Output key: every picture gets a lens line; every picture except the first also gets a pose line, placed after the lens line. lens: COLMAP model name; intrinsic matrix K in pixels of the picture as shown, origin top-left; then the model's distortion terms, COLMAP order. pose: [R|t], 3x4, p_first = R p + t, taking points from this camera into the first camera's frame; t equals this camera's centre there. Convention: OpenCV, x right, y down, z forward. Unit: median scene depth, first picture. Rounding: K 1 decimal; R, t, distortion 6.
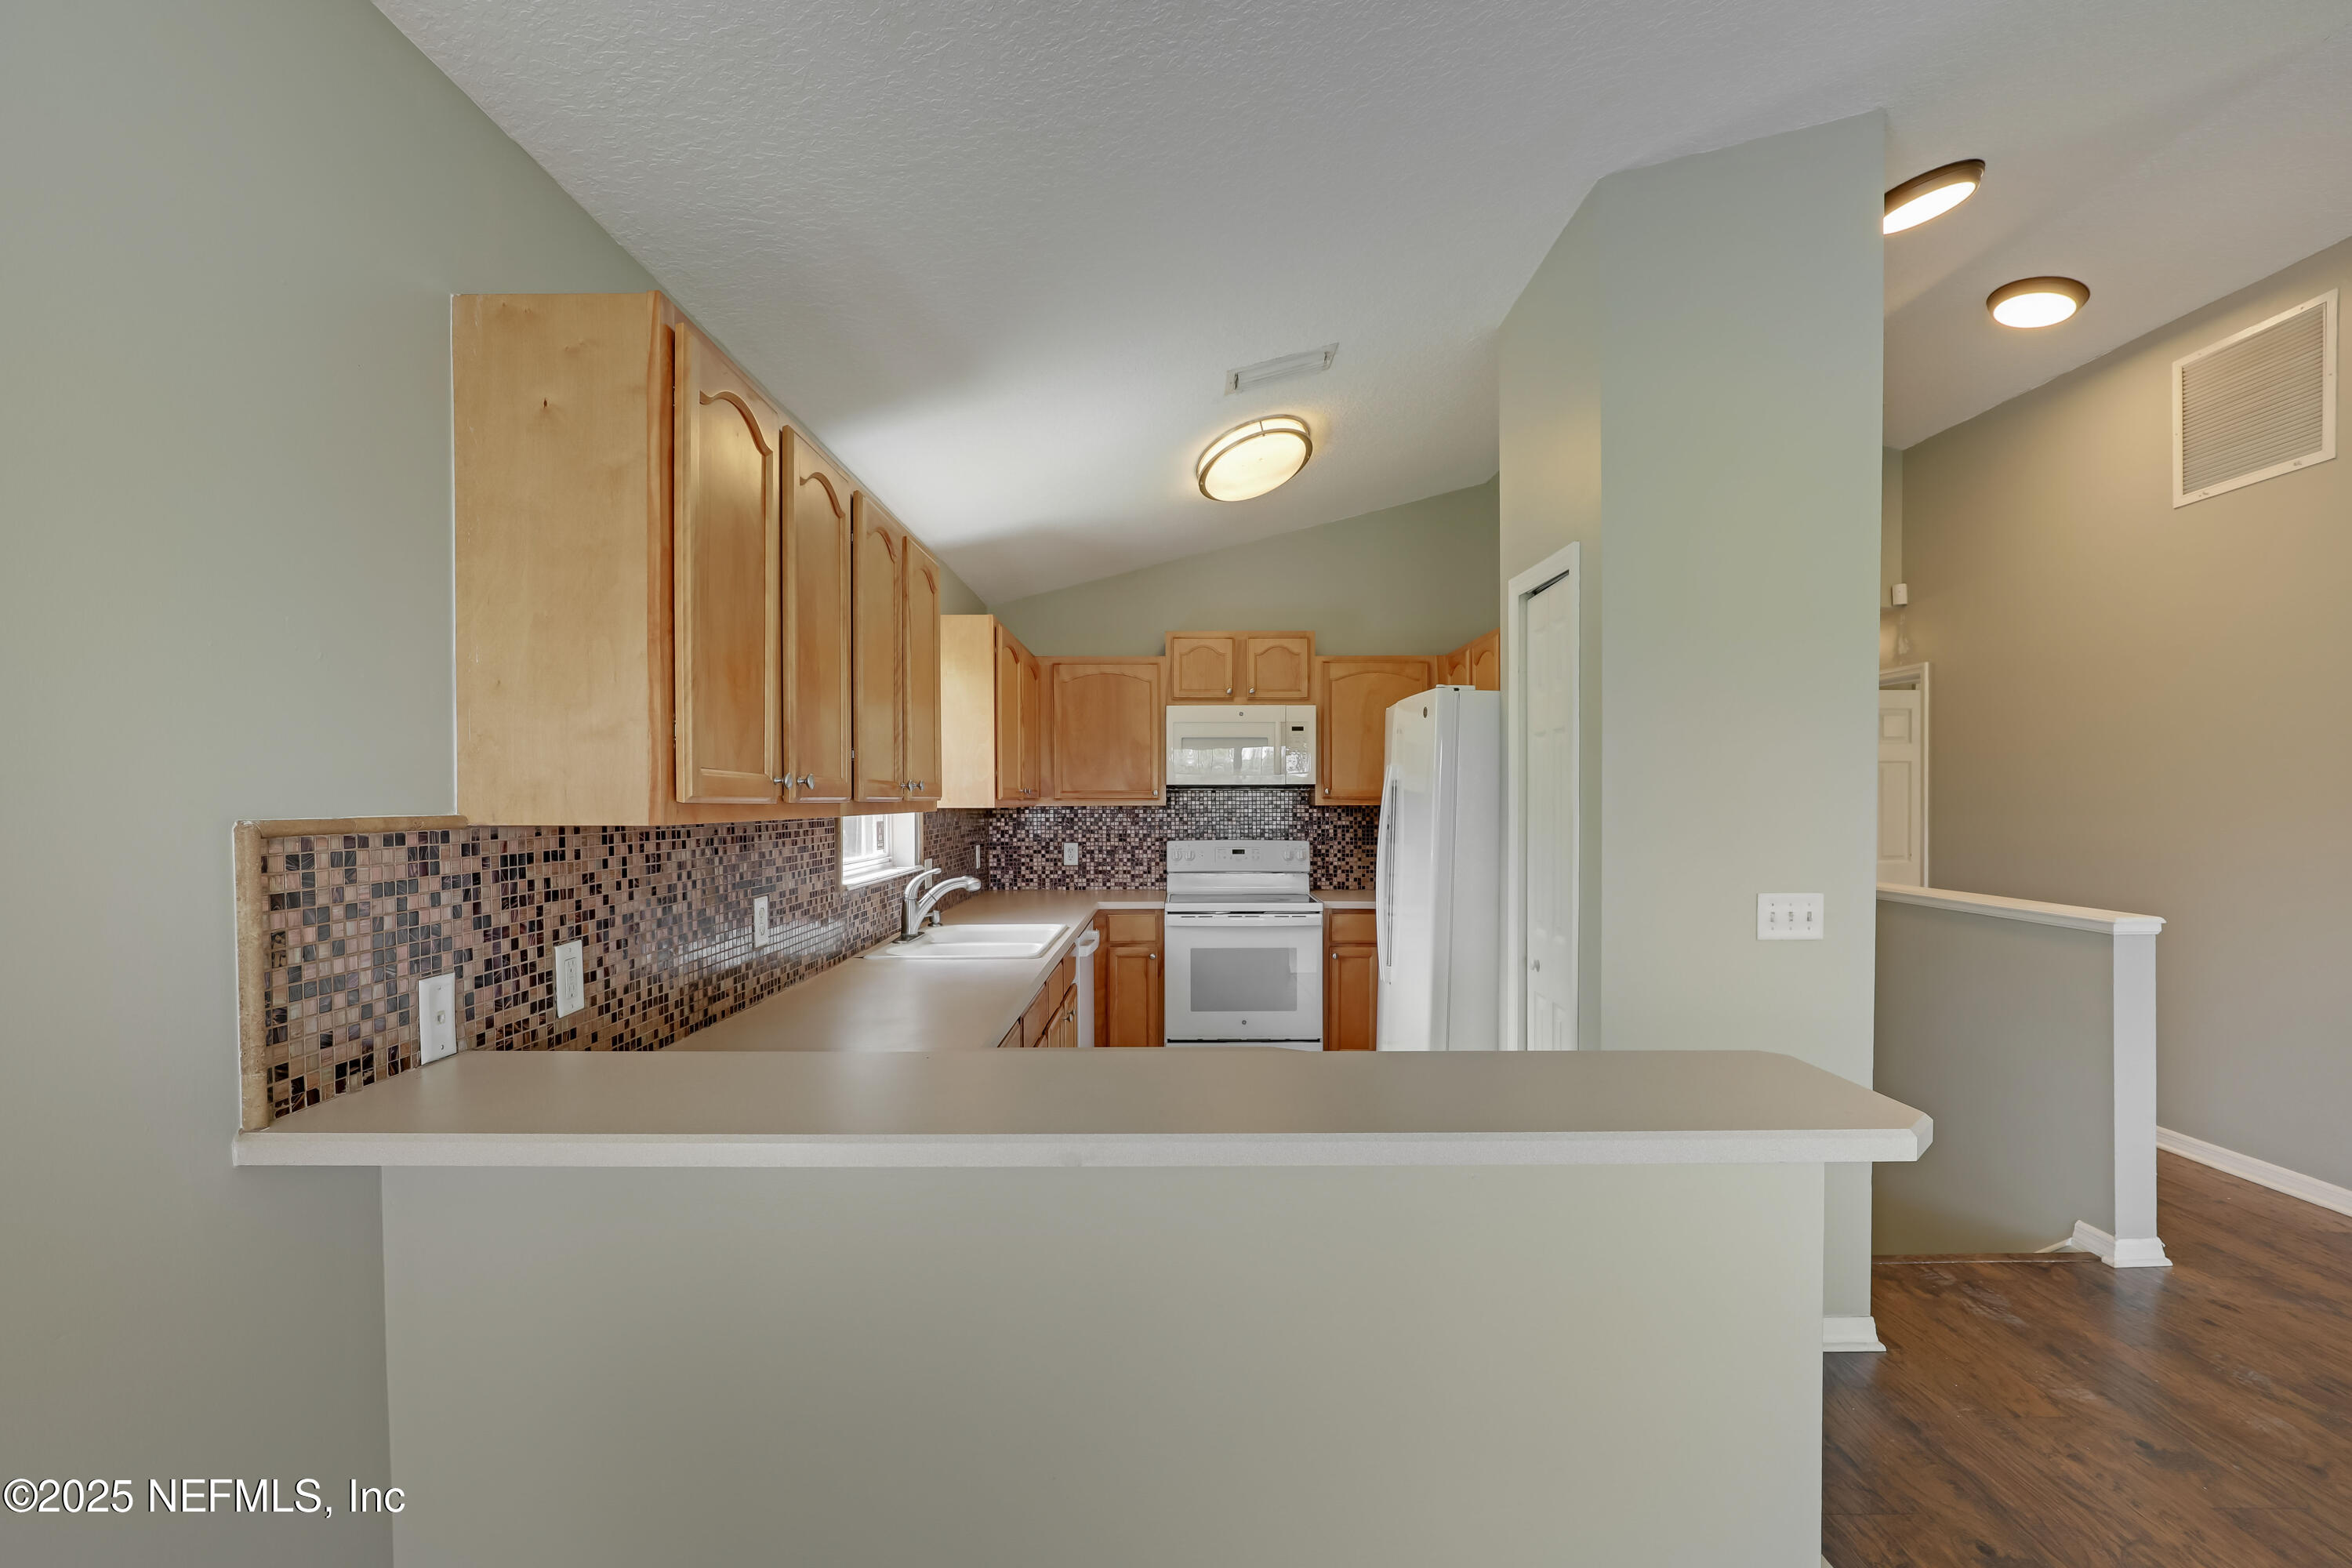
lens RADIAL K [[1048.4, 0, 1185.4], [0, 1048.4, 816.9], [0, 0, 1]] dist [-0.004053, 0.000878]
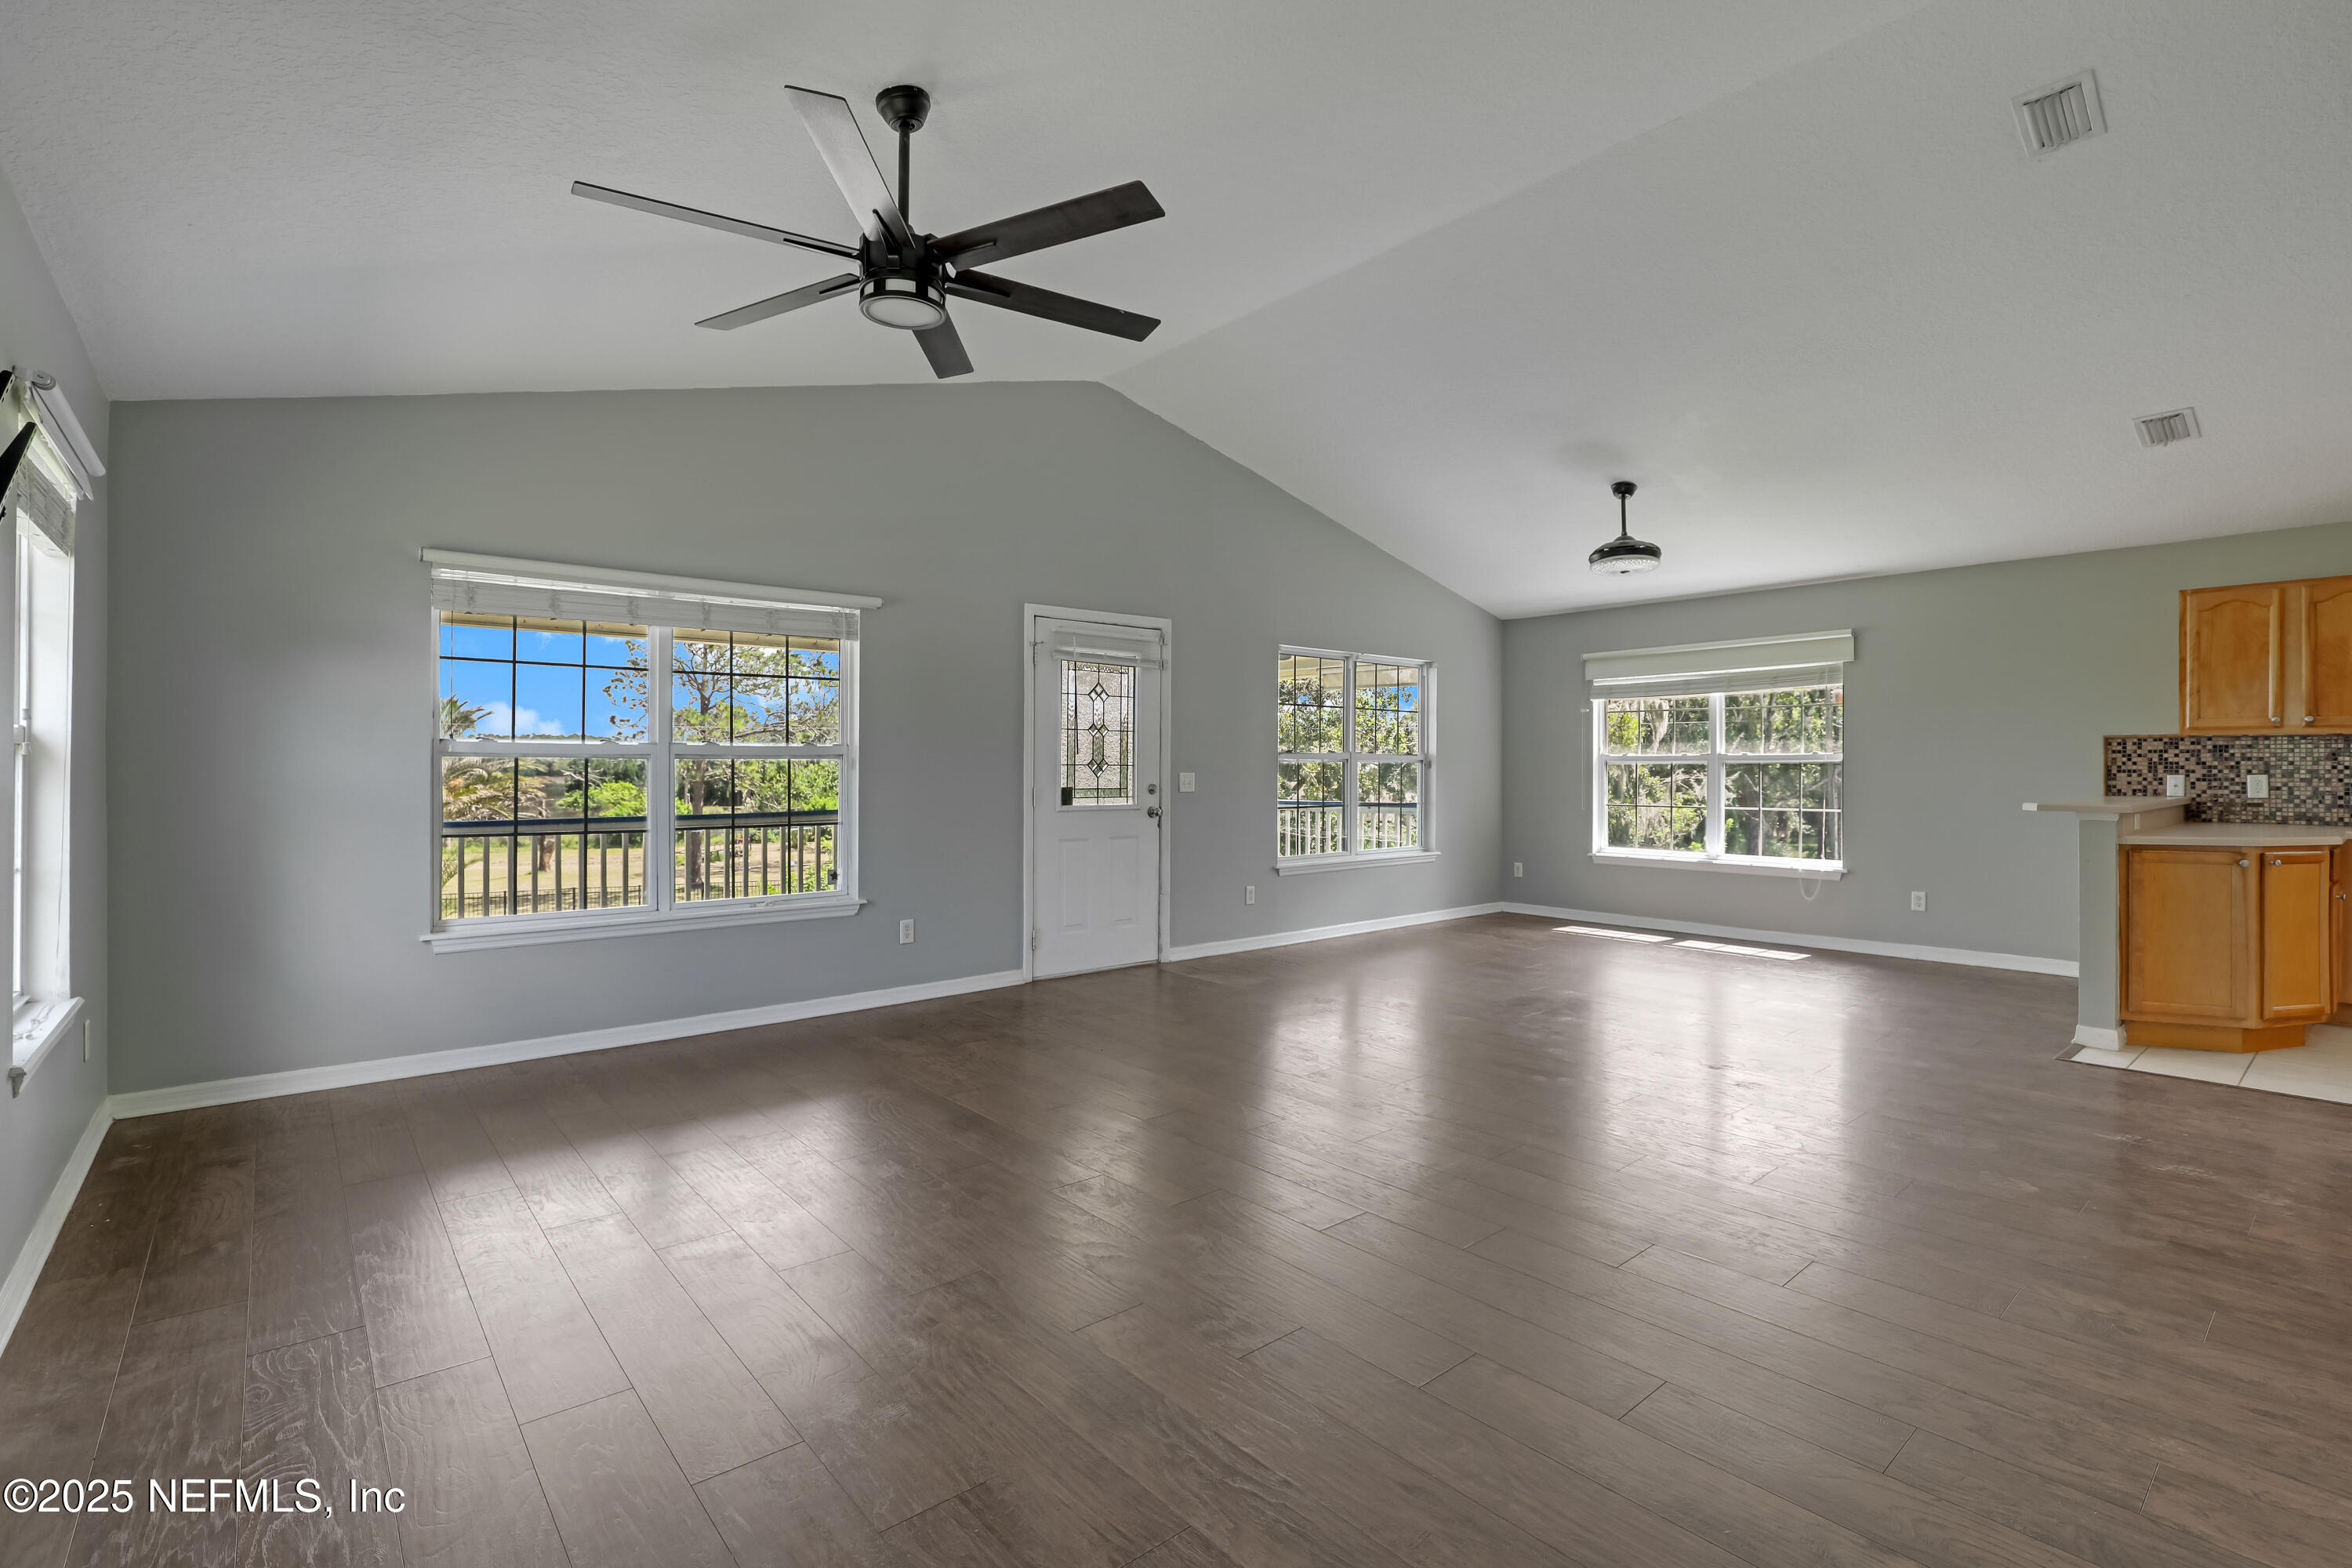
lens RADIAL K [[1069.9, 0, 1177.1], [0, 1069.9, 763.0], [0, 0, 1]] dist [-0.018162, 0.000819]
pose [[-0.762291, -0.002496, -0.647230, 1.963048], [-0.013823, 0.999827, 0.012425, 0.046398], [0.647087, 0.018418, -0.762194, 0.666703]]
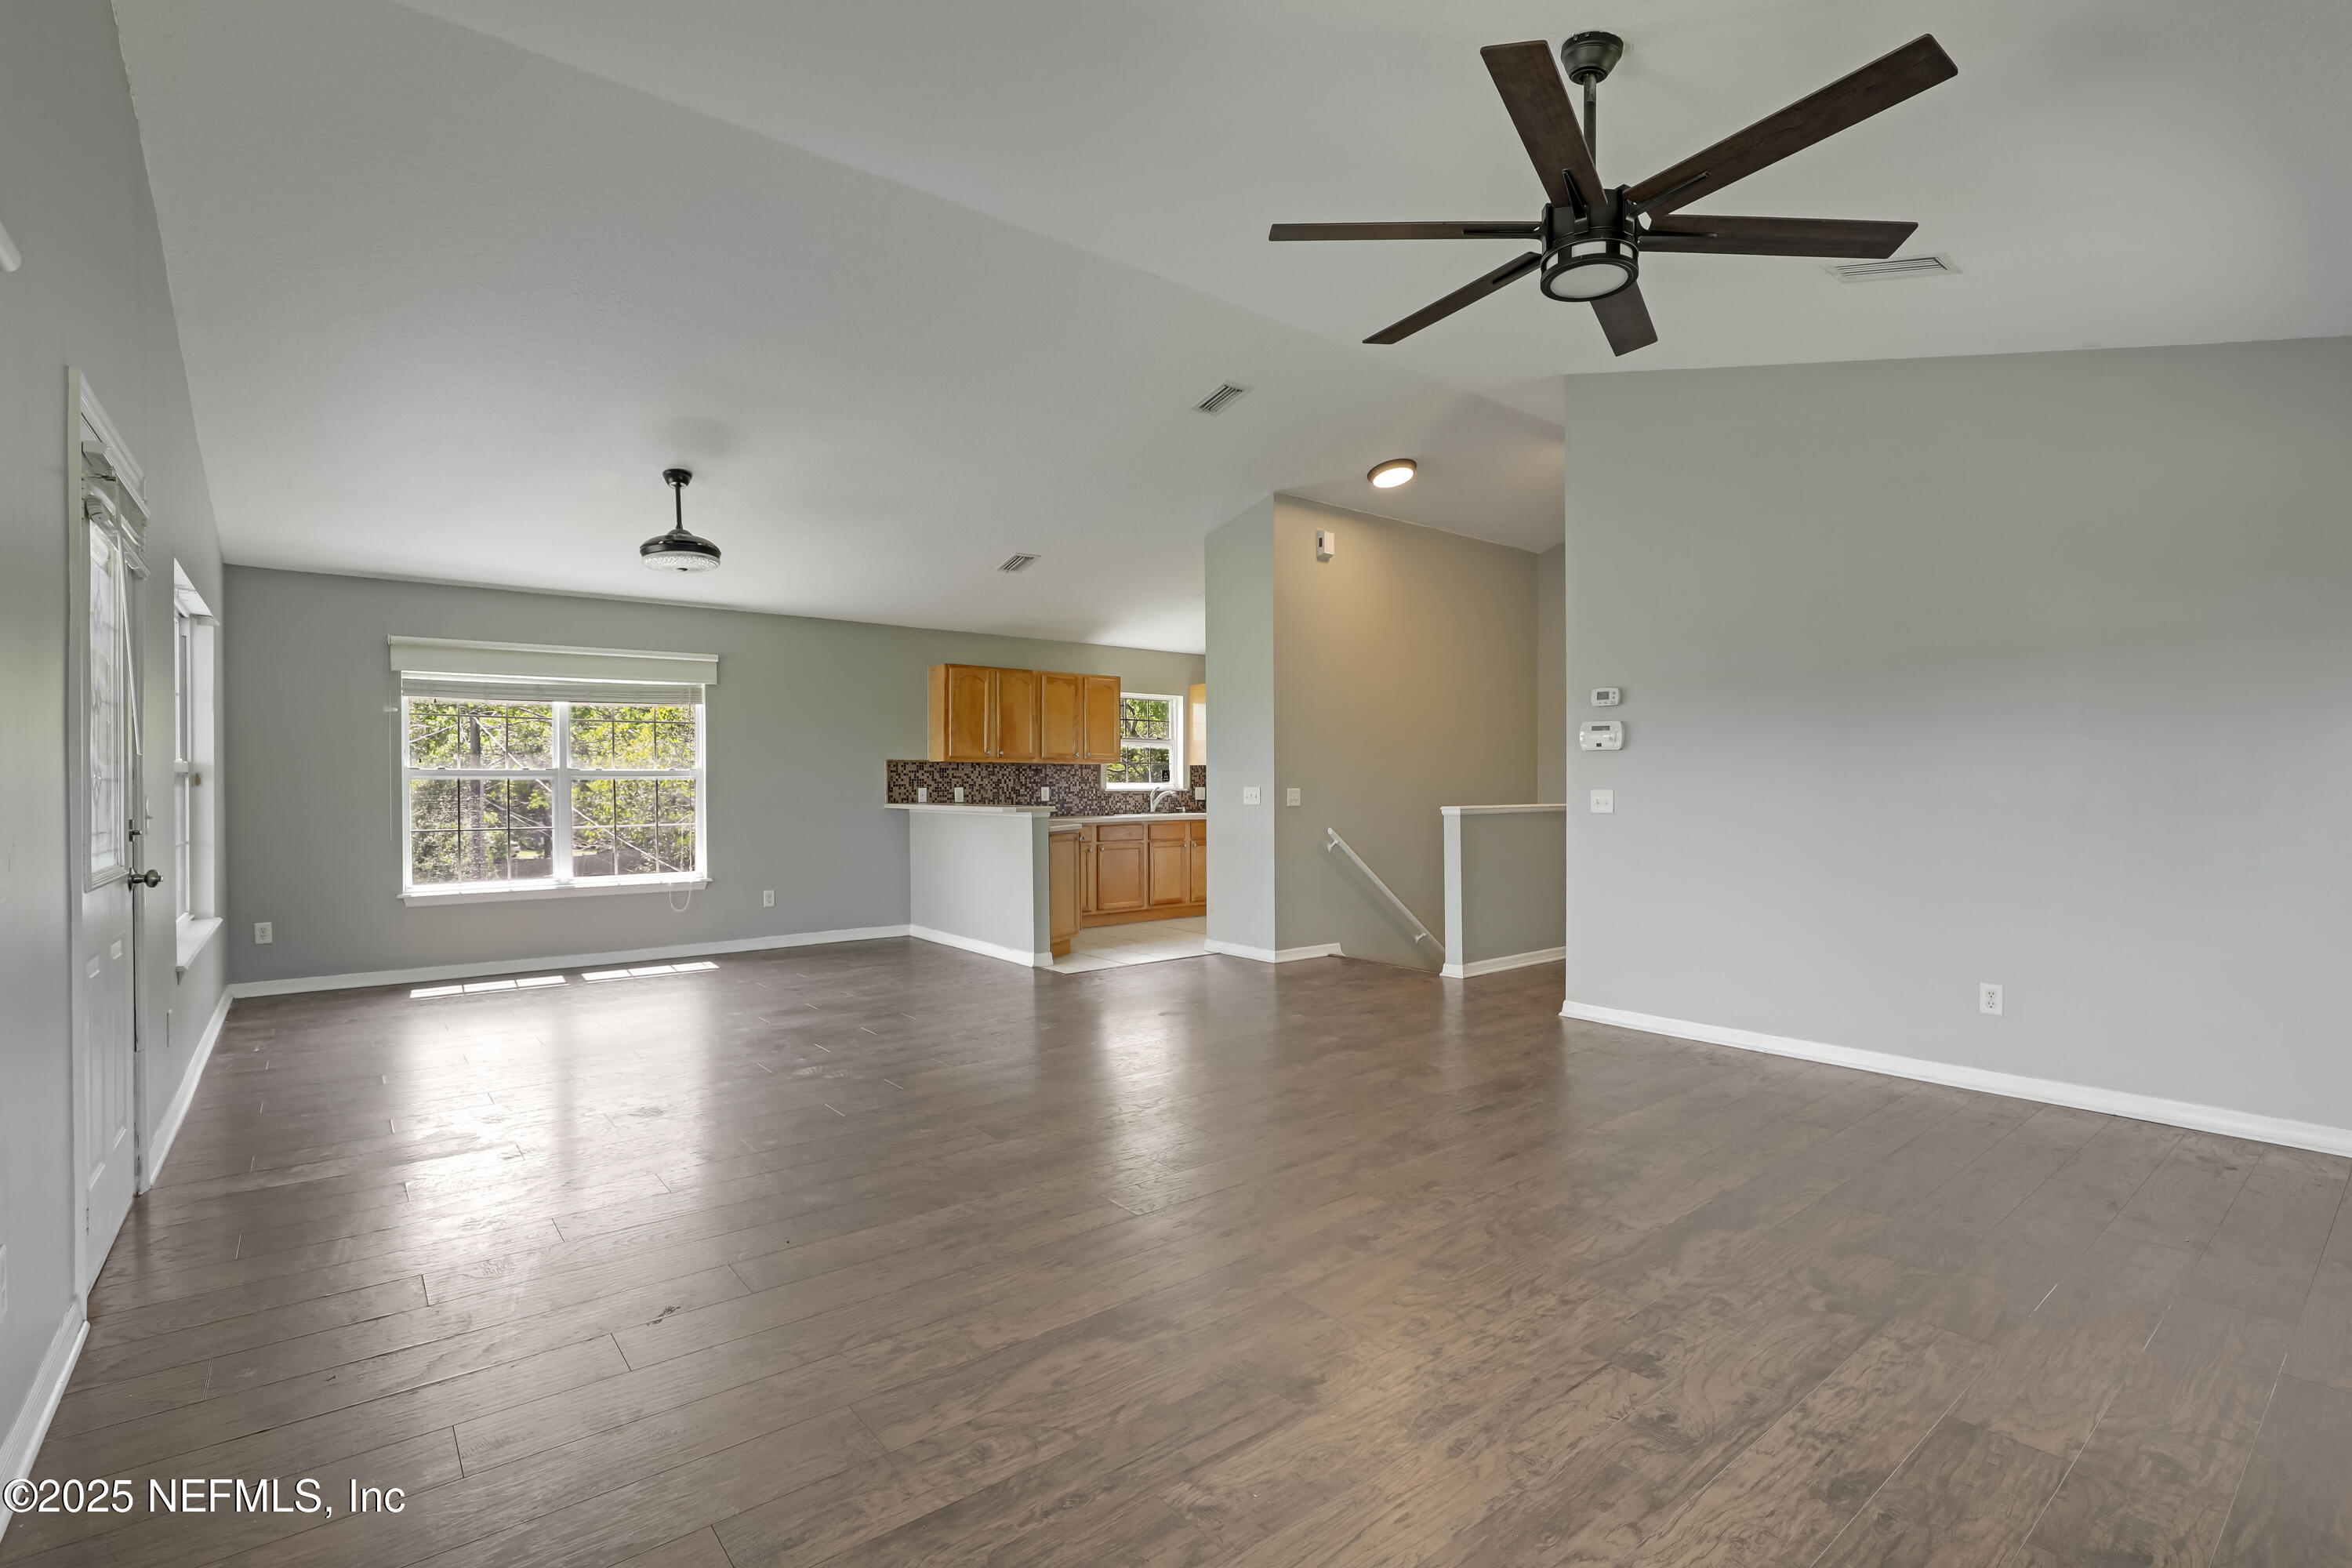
lens RADIAL K [[1077.5, 0, 1187.5], [0, 1077.5, 793.8], [0, 0, 1]] dist [-0.018867, 0.000081]
pose [[0.629610, 0.007050, -0.776879, 1.999675], [-0.014607, 0.999889, -0.002764, 0.075482], [0.776774, 0.013089, 0.629643, -0.661010]]
